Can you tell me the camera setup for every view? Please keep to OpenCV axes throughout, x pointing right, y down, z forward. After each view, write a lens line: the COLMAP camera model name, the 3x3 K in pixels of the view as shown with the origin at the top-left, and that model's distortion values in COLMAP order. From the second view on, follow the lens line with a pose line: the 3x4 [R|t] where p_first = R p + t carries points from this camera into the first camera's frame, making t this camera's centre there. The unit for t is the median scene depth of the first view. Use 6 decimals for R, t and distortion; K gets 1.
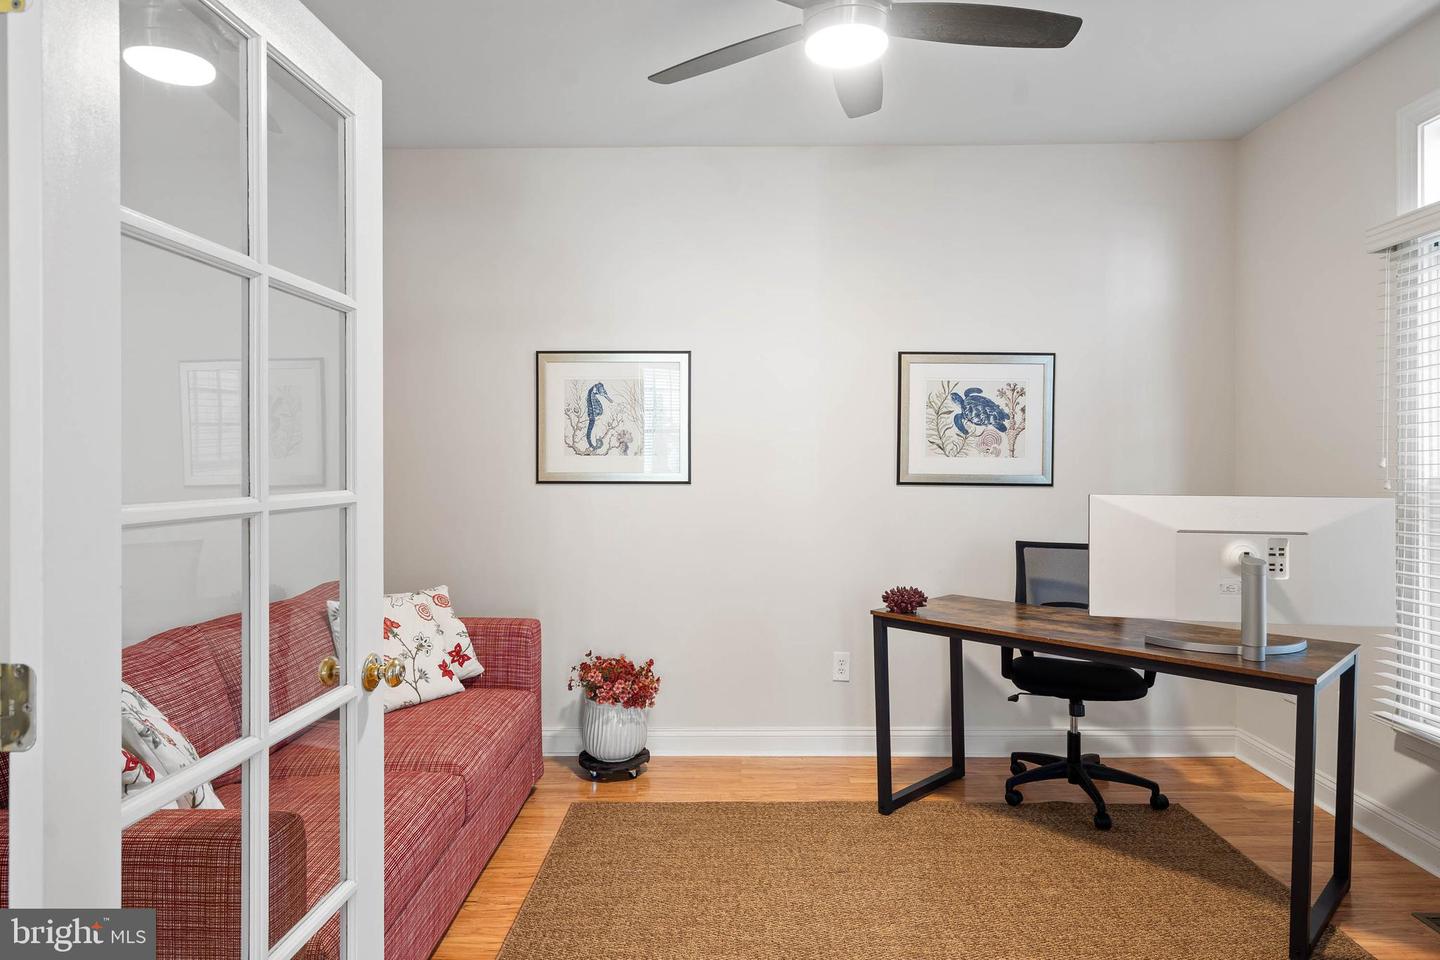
lens RADIAL K [[845.5, 0, 717.3], [0, 845.5, 471.4], [0, 0, 1]] dist [0.009823, -0.001224]
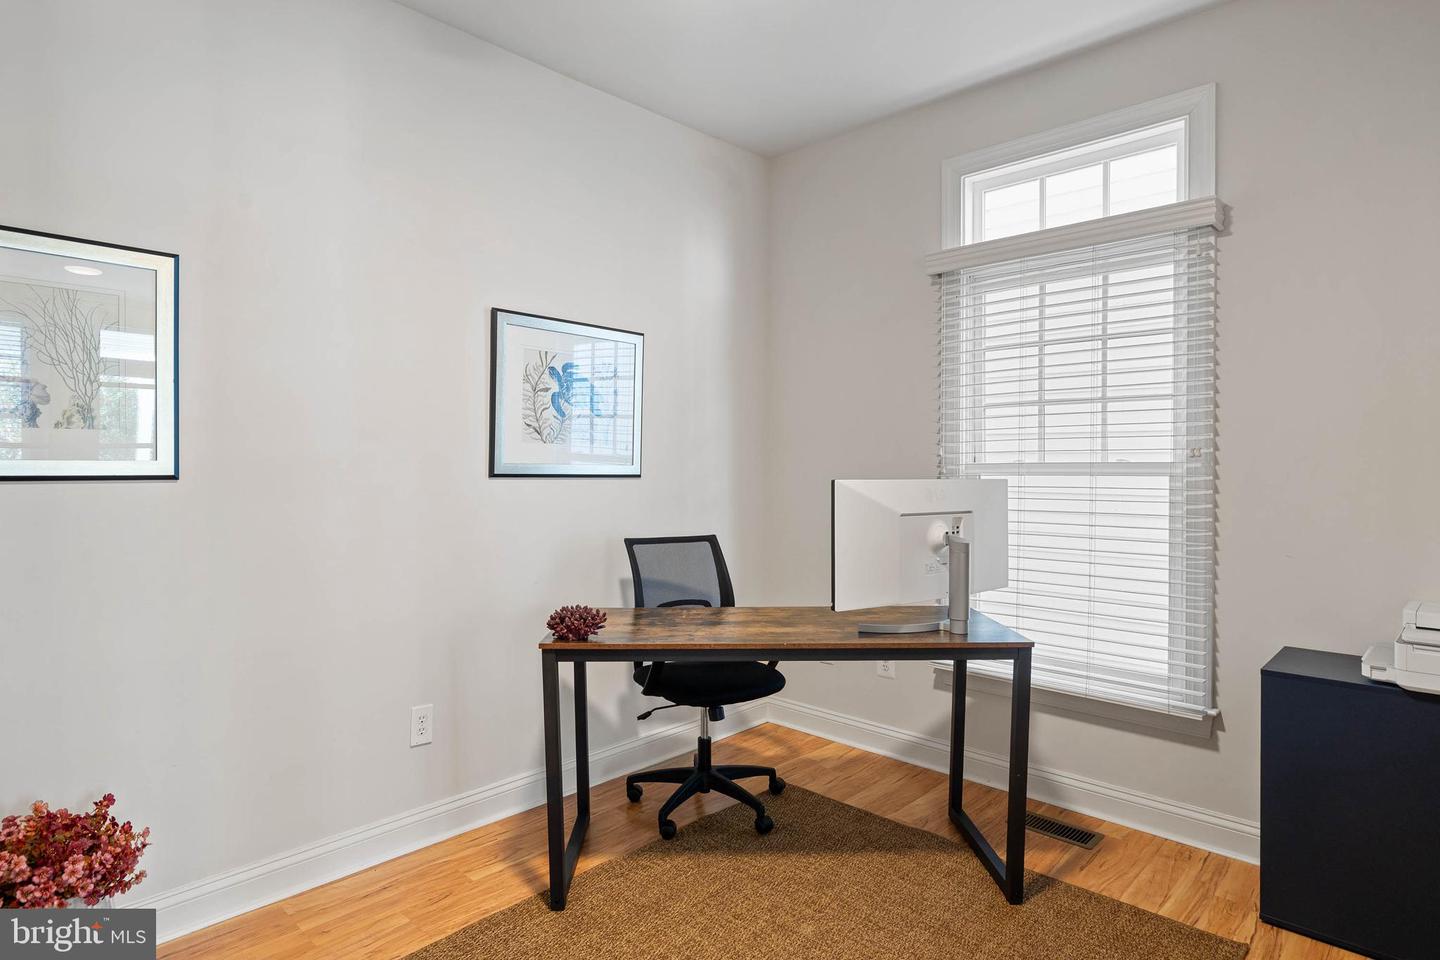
lens RADIAL K [[796.7, 0, 718.9], [0, 796.7, 474.4], [0, 0, 1]] dist [-0.003700, 0.002667]
pose [[0.674205, -0.005760, 0.738521, -0.211488], [0.005604, 0.999981, 0.002683, 0.013760], [-0.738523, 0.002330, 0.674225, 0.383917]]
